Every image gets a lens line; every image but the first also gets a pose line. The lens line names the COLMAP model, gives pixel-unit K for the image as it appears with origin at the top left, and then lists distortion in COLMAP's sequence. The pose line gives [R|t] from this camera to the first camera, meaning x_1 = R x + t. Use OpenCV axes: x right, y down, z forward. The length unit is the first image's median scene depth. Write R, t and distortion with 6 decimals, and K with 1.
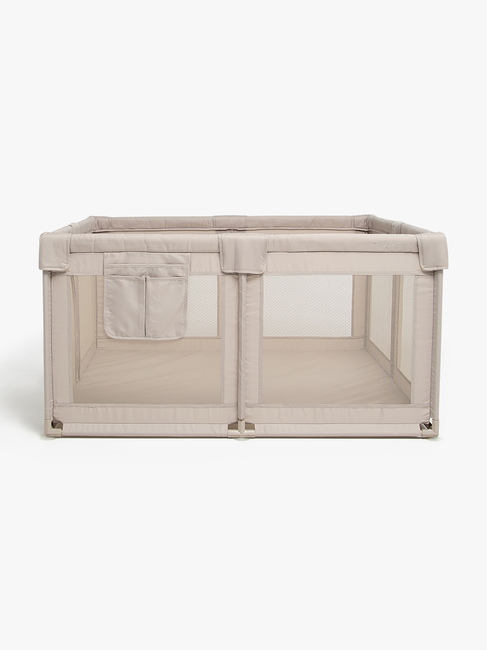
lens RADIAL K [[699.3, 0, 243.5], [0, 699.3, 325.0], [0, 0, 1]] dist [-0.105443, -0.001729]
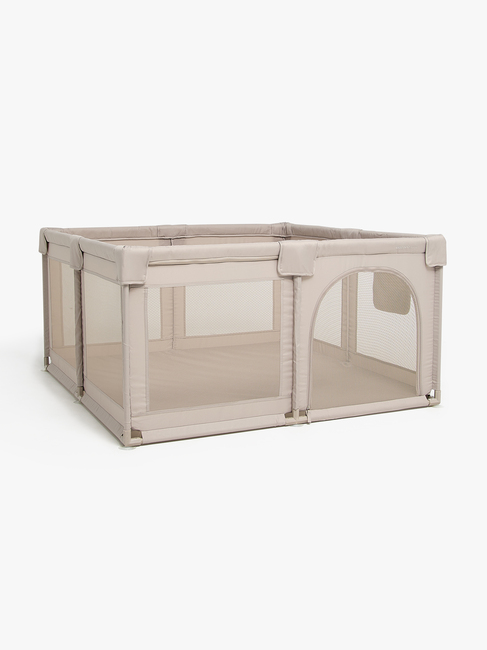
lens RADIAL K [[699.3, 0, 243.5], [0, 699.3, 325.0], [0, 0, 1]] dist [-0.105443, -0.001729]
pose [[0.921287, -0.067058, 0.383059, -0.493488], [0.073077, 0.997326, -0.001164, -0.000260], [-0.381957, 0.029065, 0.923723, 0.007536]]
